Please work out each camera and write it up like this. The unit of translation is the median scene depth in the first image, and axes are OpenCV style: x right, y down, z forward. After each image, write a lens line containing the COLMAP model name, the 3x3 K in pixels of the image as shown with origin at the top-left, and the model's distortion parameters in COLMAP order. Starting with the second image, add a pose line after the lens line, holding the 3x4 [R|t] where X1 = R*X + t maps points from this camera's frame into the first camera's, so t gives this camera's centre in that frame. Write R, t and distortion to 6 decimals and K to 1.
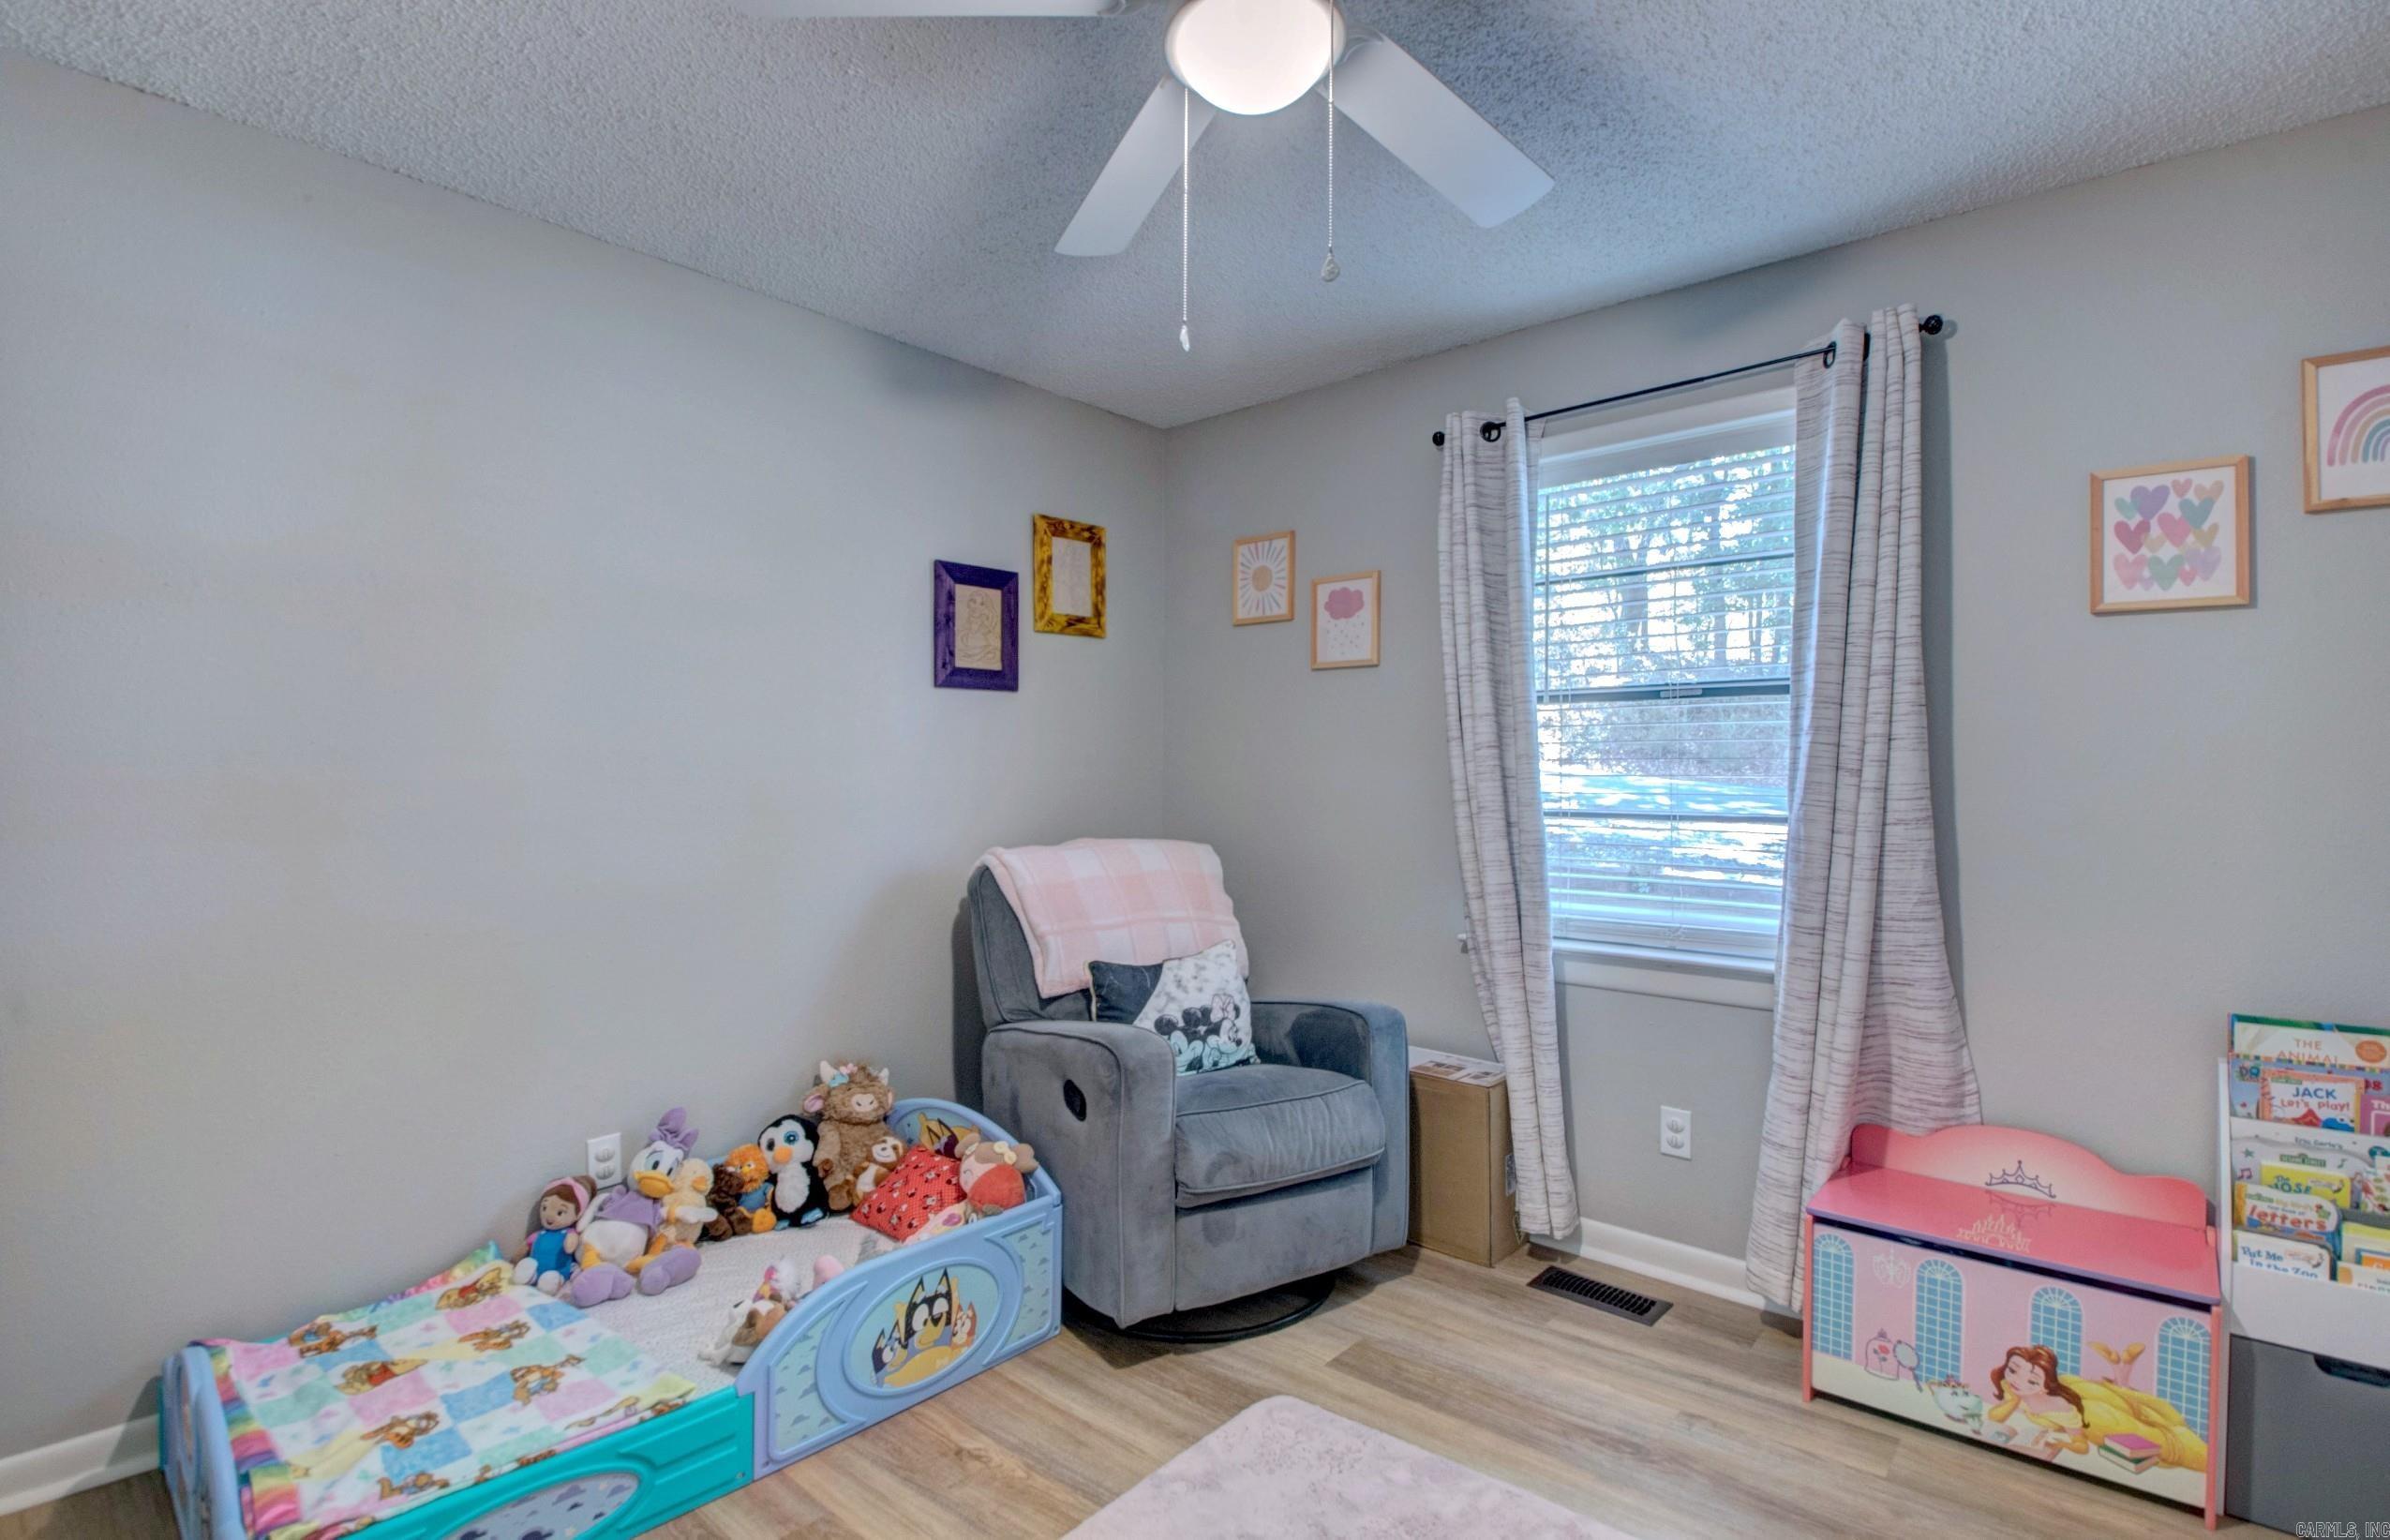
lens RADIAL K [[1132.6, 0, 1183.8], [0, 1132.6, 757.7], [0, 0, 1]] dist [0.030272, -0.034046]
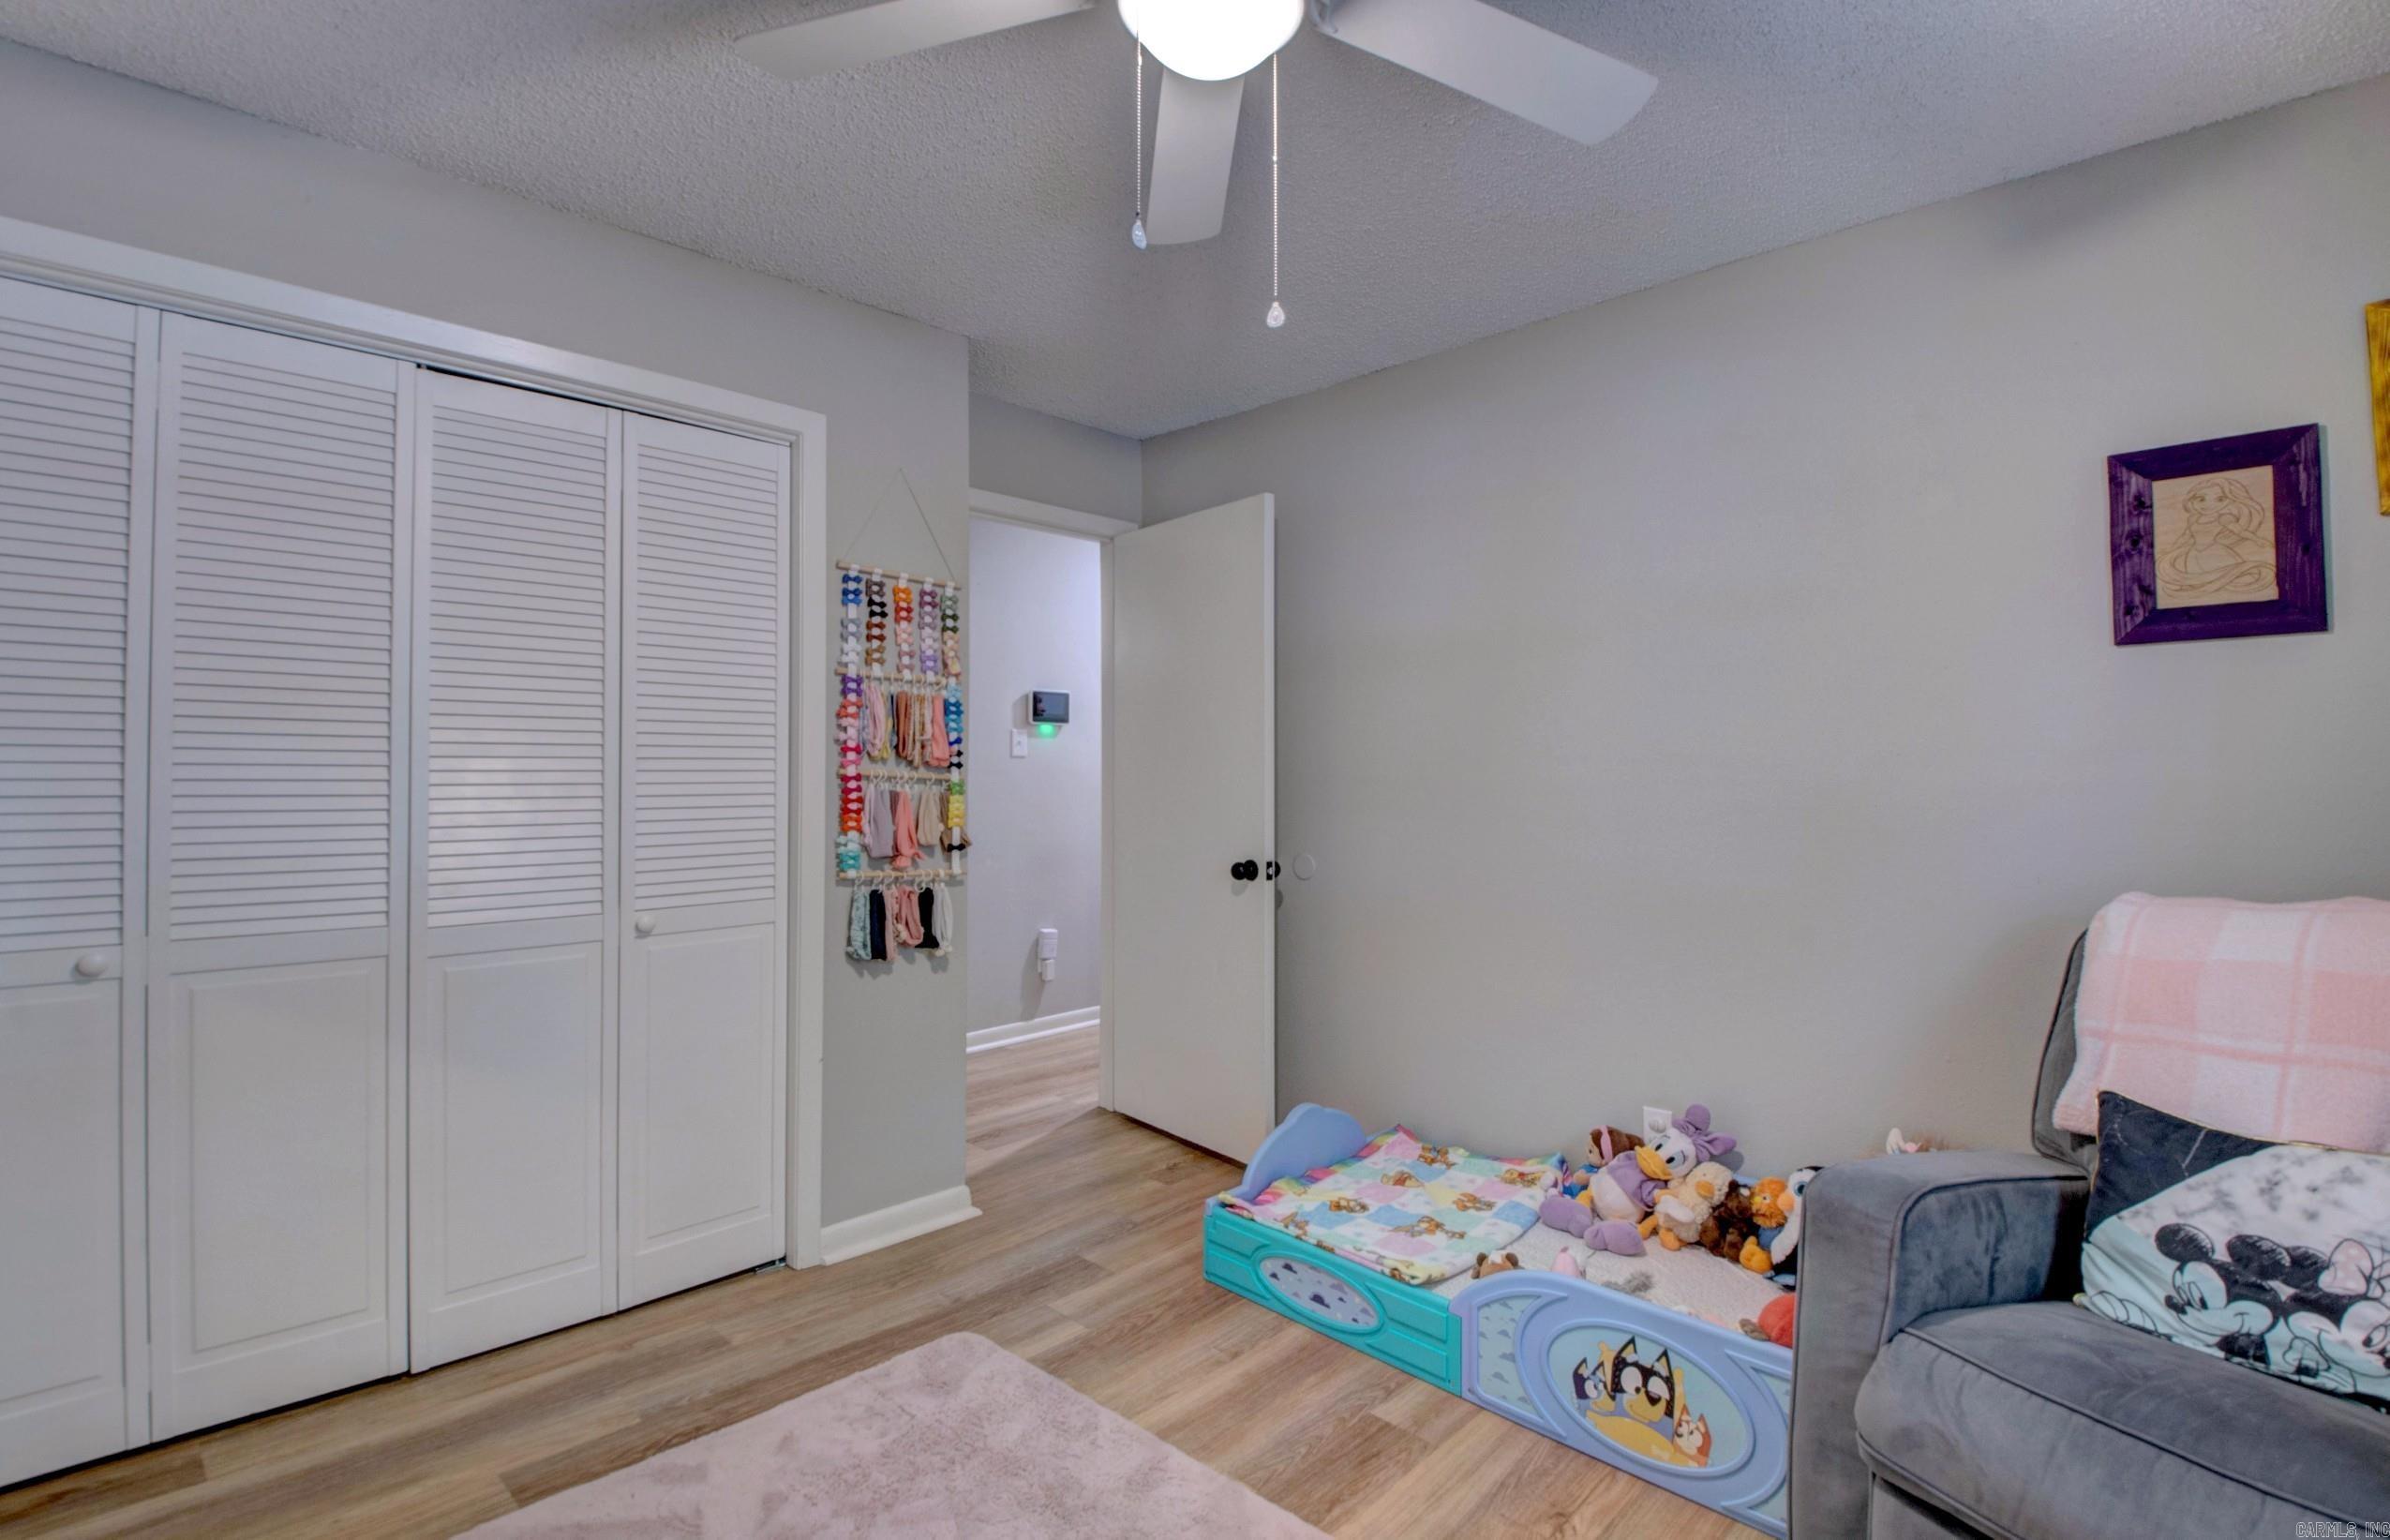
lens RADIAL K [[1124.1, 0, 1145.9], [0, 1124.1, 739.4], [0, 0, 1]] dist [0.024810, -0.020474]
pose [[-0.072785, -0.029570, -0.996909, 0.613034], [0.010265, 0.999485, -0.030396, 0.009285], [0.997295, -0.012446, -0.072444, 0.604755]]
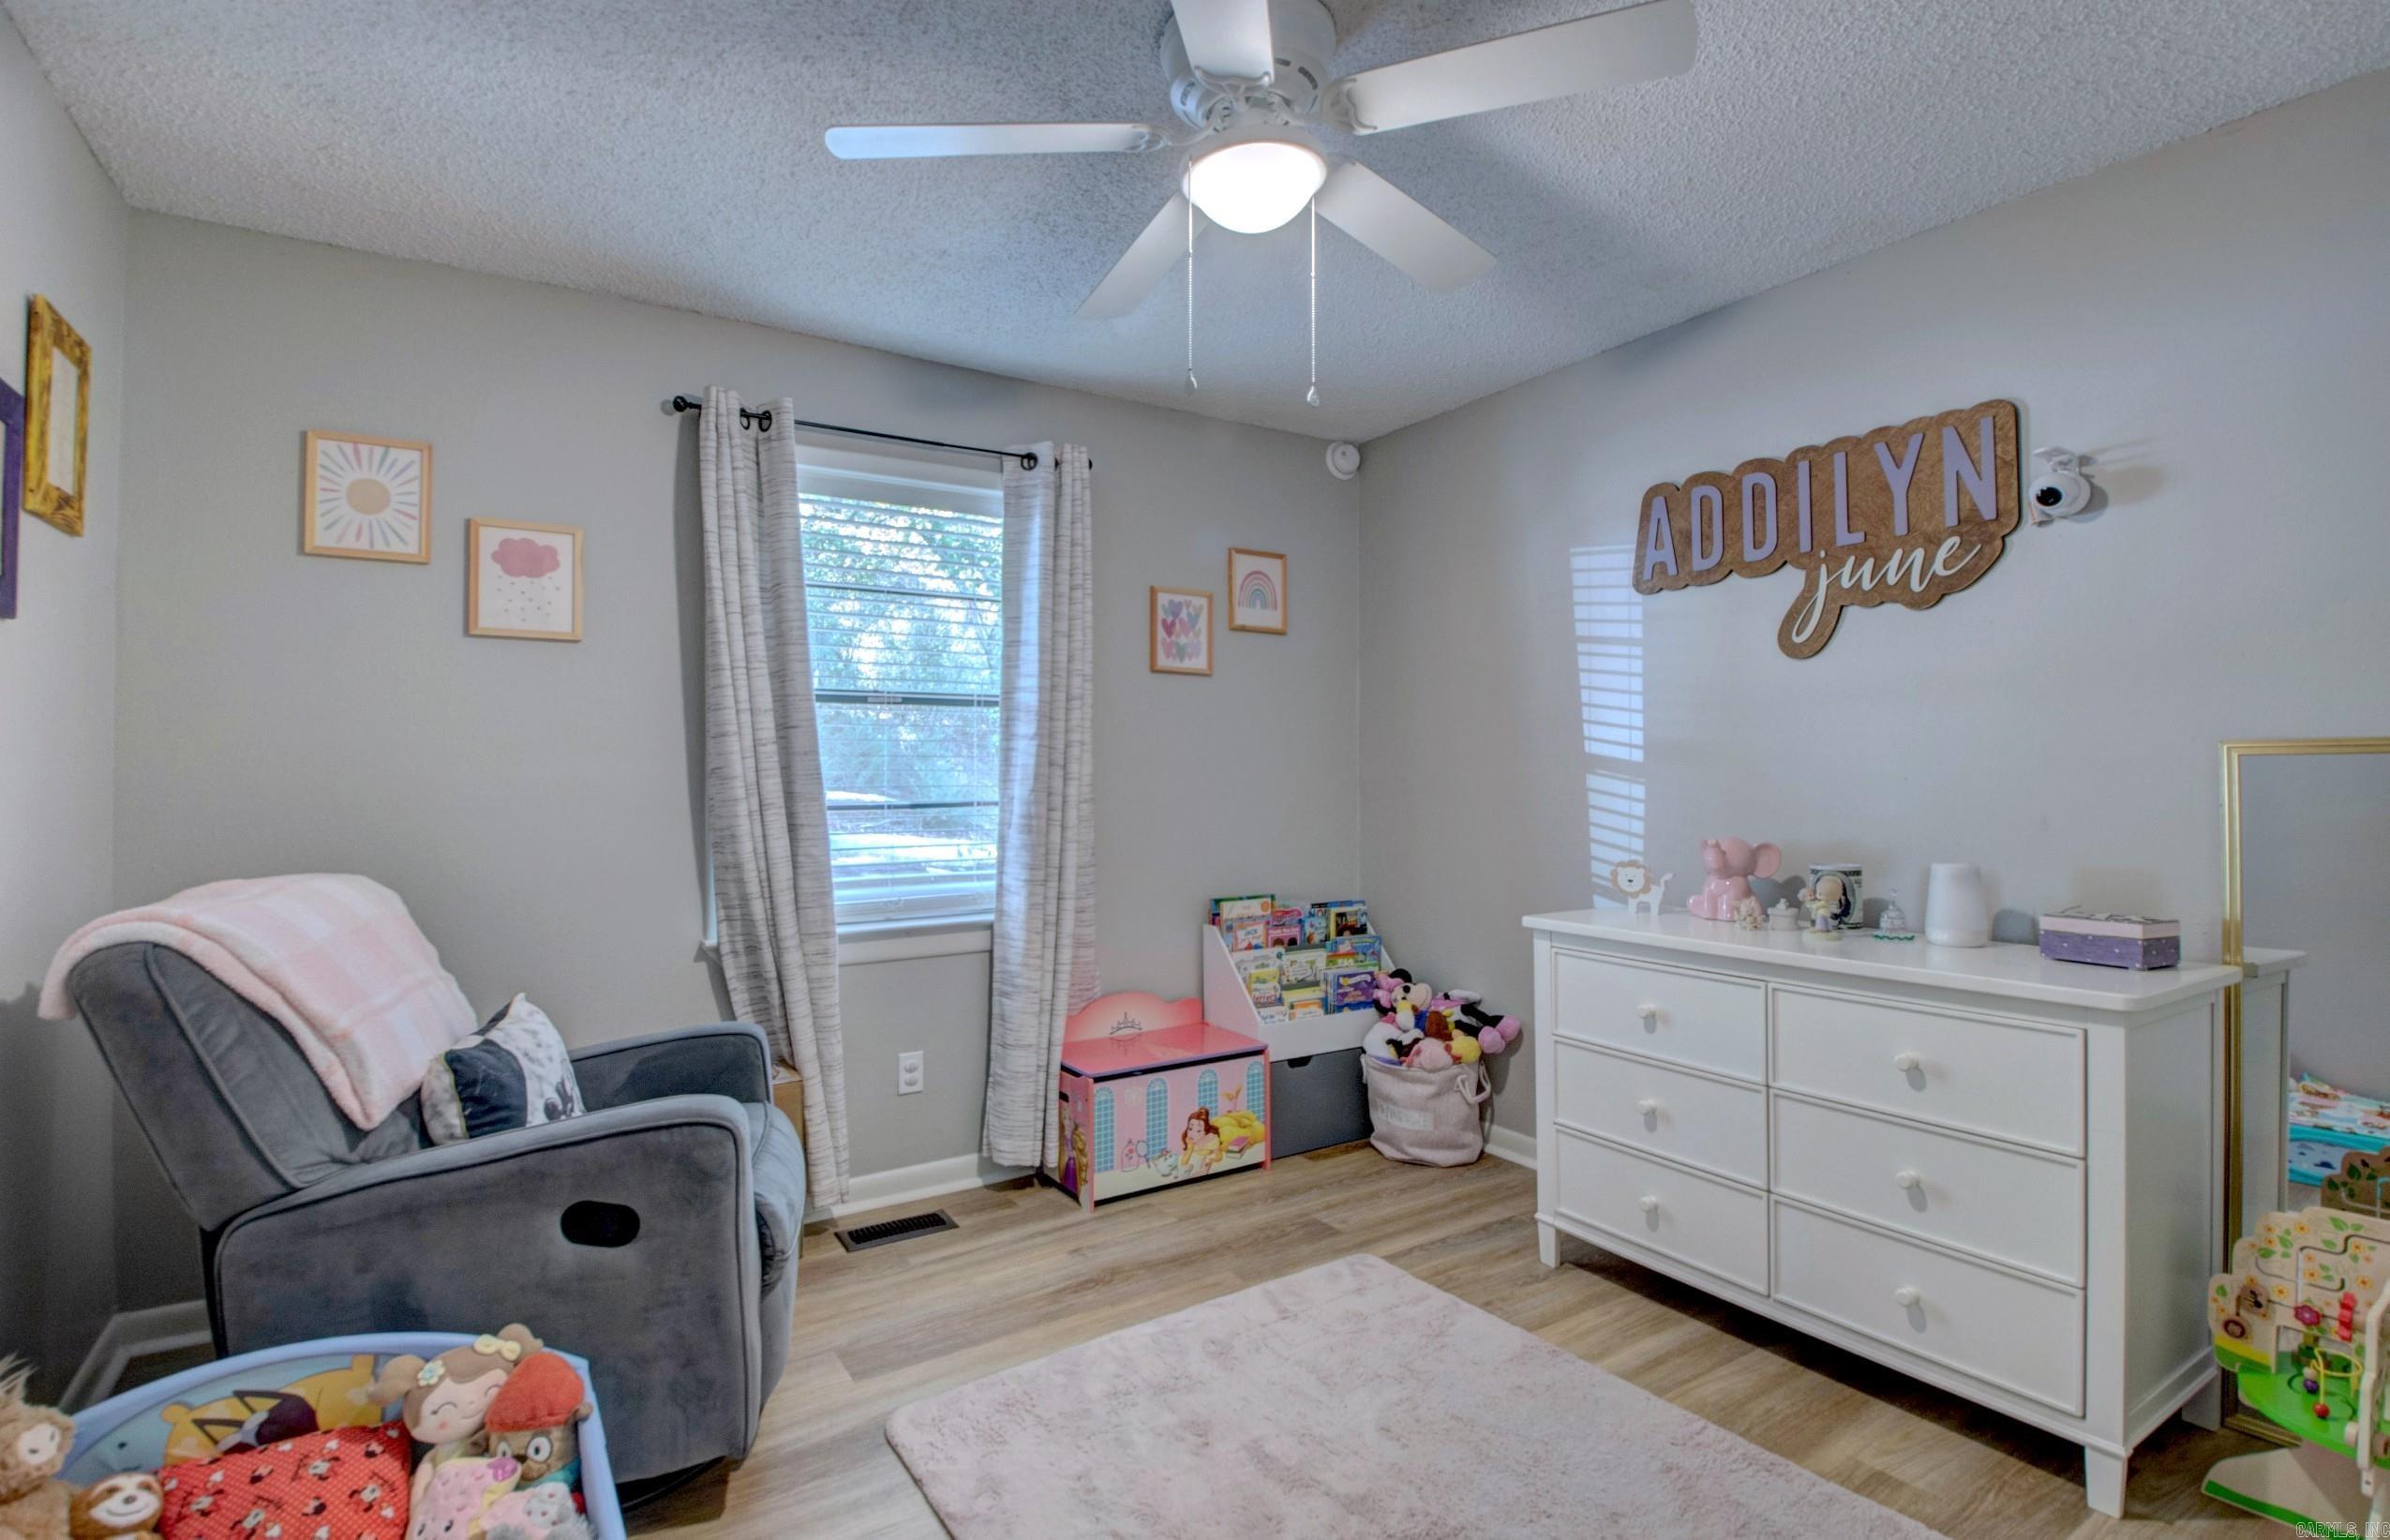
lens RADIAL K [[1138.1, 0, 1203.5], [0, 1138.1, 752.4], [0, 0, 1]] dist [0.028356, -0.038004]
pose [[0.257911, 0.010422, 0.966113, -0.667703], [-0.009234, 0.999923, -0.008321, 0.004522], [-0.966125, -0.006775, 0.257987, 0.425400]]
